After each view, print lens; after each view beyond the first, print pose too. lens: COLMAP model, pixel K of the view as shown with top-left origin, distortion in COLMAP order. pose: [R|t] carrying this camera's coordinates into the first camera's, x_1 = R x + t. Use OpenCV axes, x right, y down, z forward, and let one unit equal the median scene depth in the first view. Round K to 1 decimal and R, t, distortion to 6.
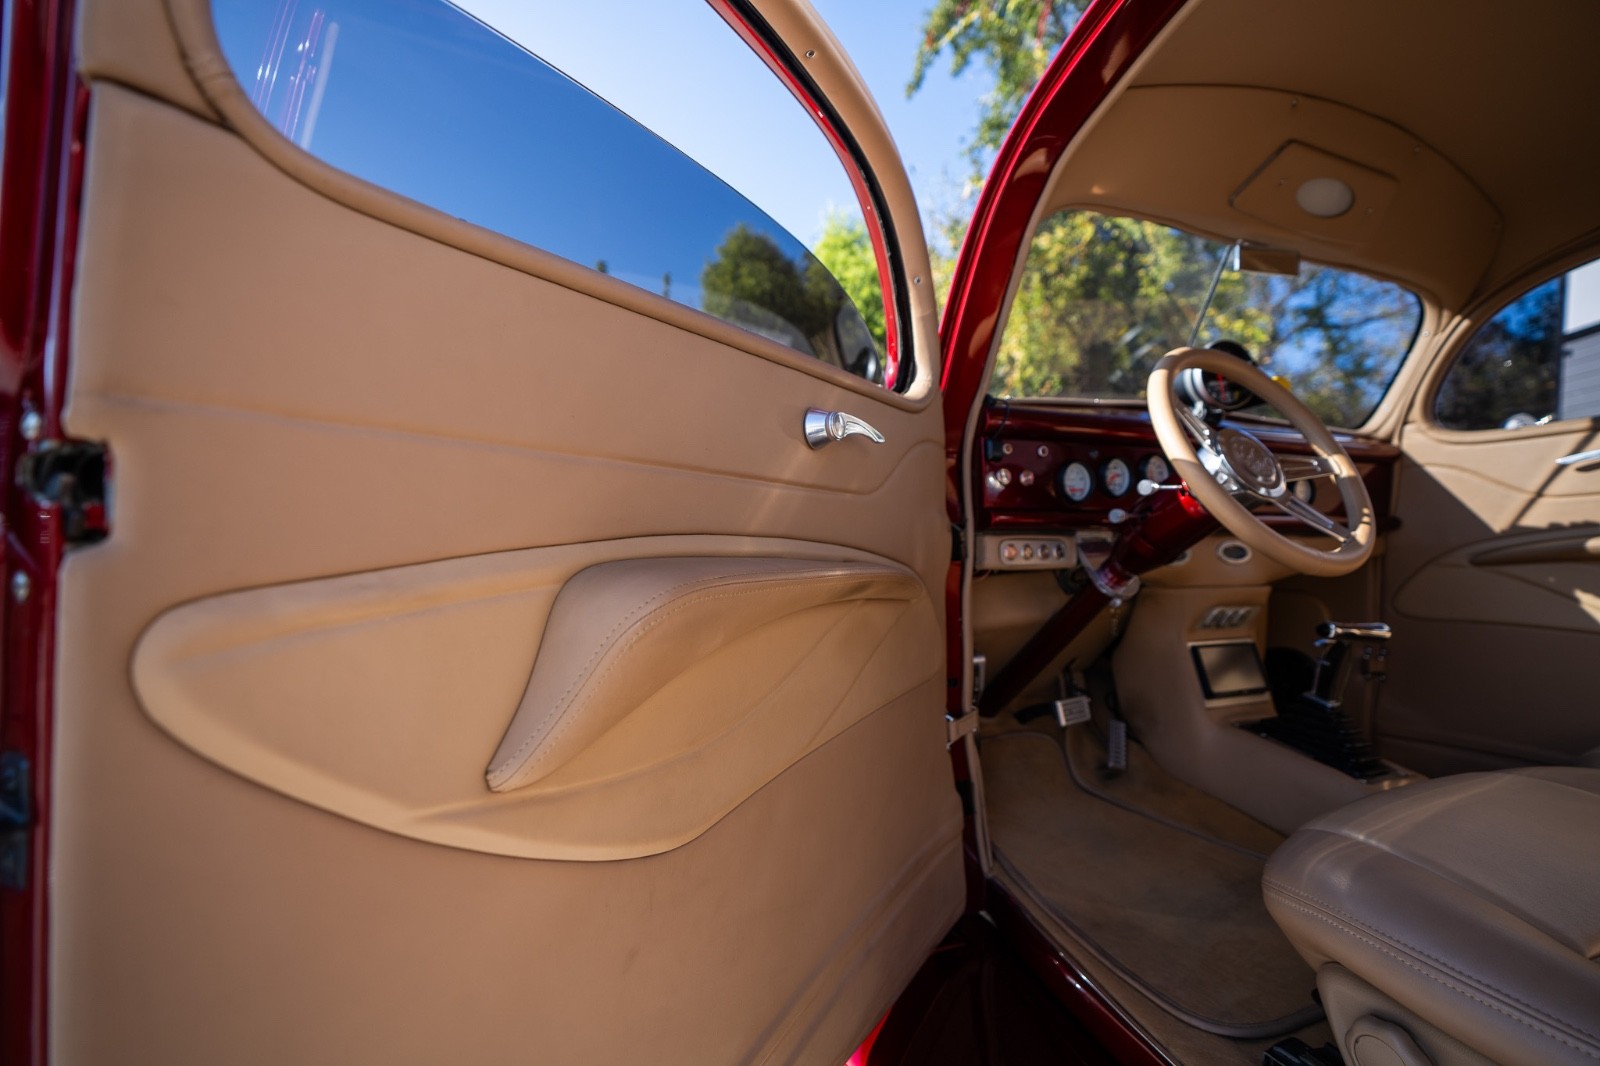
lens RADIAL K [[746.8, 0, 799.6], [0, 746.8, 541.0], [0, 0, 1]] dist [-0.061282, 0.027840]
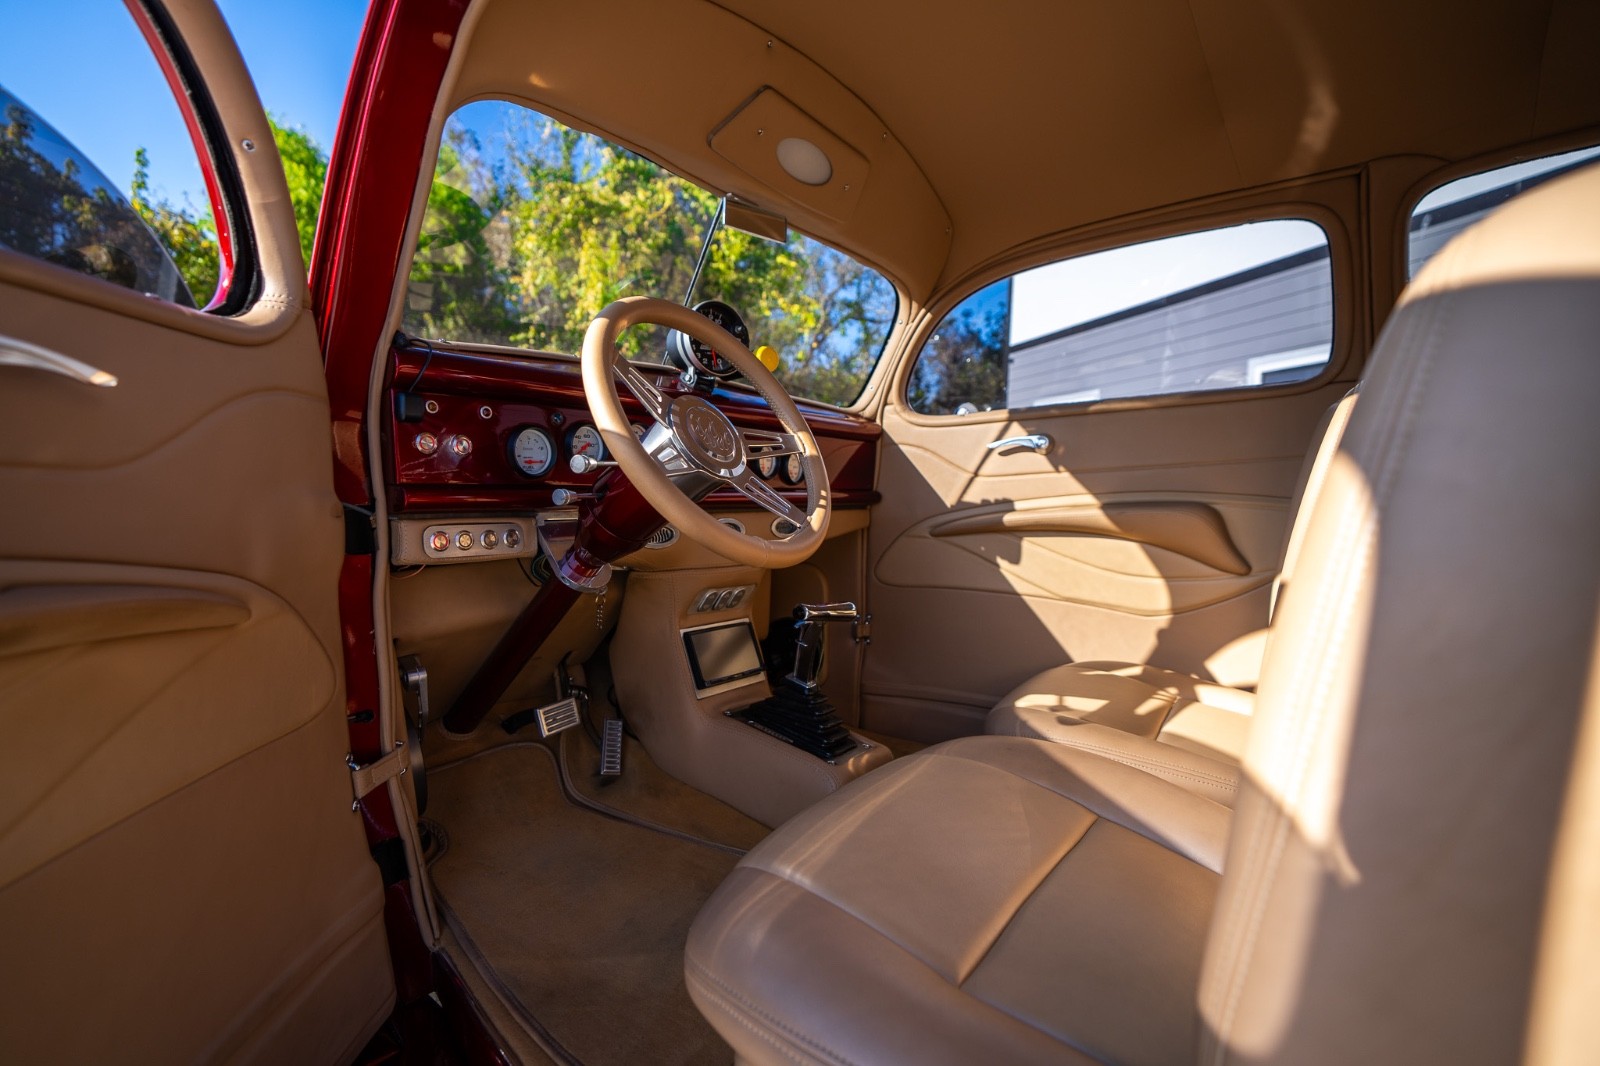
lens RADIAL K [[735.4, 0, 800.0], [0, 735.4, 533.0], [0, 0, 1]] dist [-0.037437, 0.000171]
pose [[0.861637, -0.023325, 0.506989, 0.194503], [0.000803, 0.999005, 0.044596, -0.023634], [-0.507525, -0.038018, 0.860798, 0.137628]]
